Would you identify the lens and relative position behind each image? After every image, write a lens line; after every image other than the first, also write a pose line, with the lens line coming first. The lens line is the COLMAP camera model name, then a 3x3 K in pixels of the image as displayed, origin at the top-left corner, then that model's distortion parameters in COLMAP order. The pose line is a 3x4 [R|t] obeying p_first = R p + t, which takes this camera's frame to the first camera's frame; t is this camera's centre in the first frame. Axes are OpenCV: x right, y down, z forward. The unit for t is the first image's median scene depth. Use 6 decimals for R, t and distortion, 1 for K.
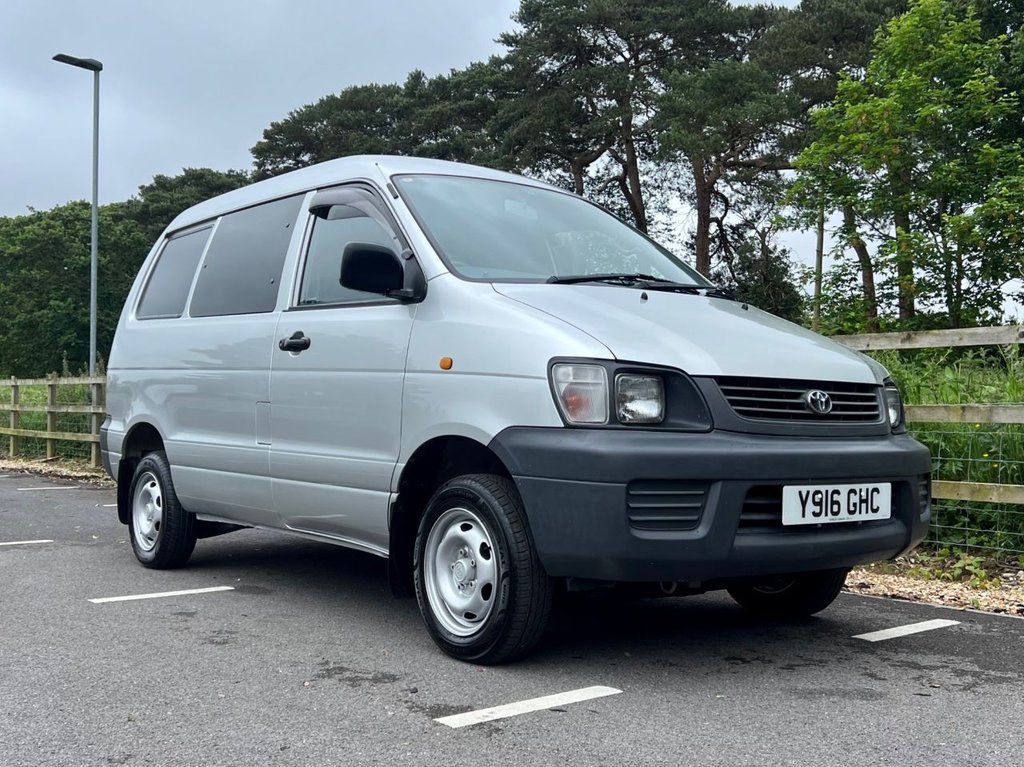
lens RADIAL K [[1134.0, 0, 510.2], [0, 1134.0, 337.5], [0, 0, 1]] dist [0.096778, -0.212629]
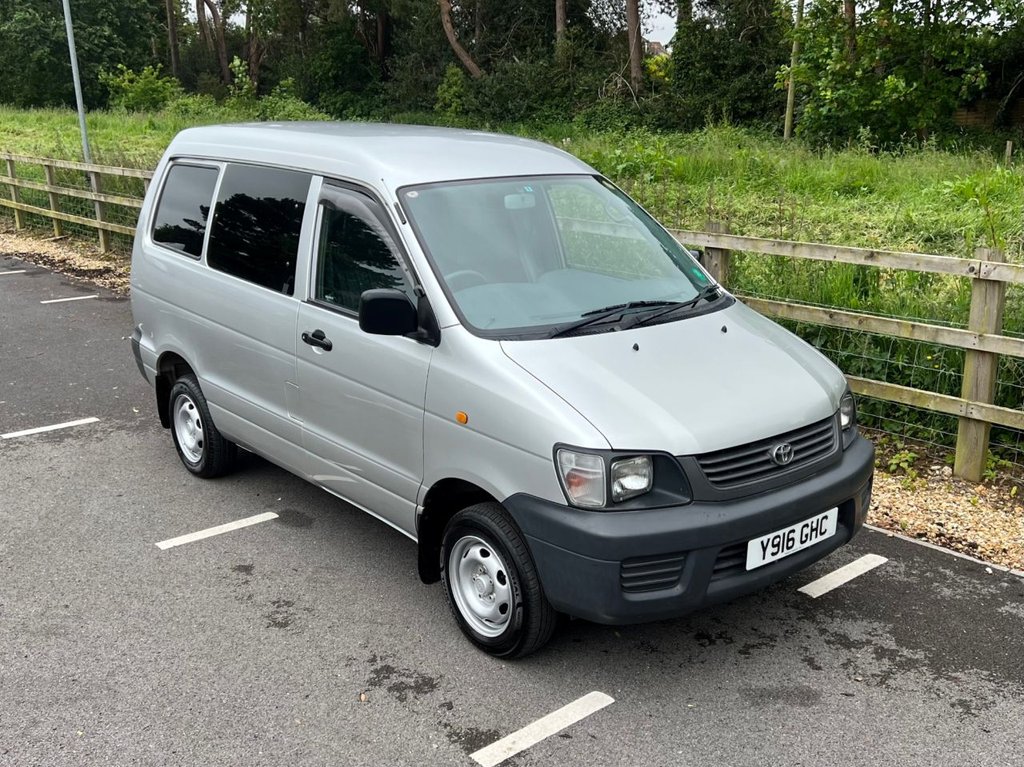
lens RADIAL K [[1087.6, 0, 541.5], [0, 1087.6, 380.4], [0, 0, 1]] dist [0.069322, -0.121068]
pose [[0.998882, -0.025552, 0.039761, -0.012950], [0.010885, 0.943024, 0.332547, -0.253135], [-0.045993, -0.331743, 0.942248, -0.013426]]
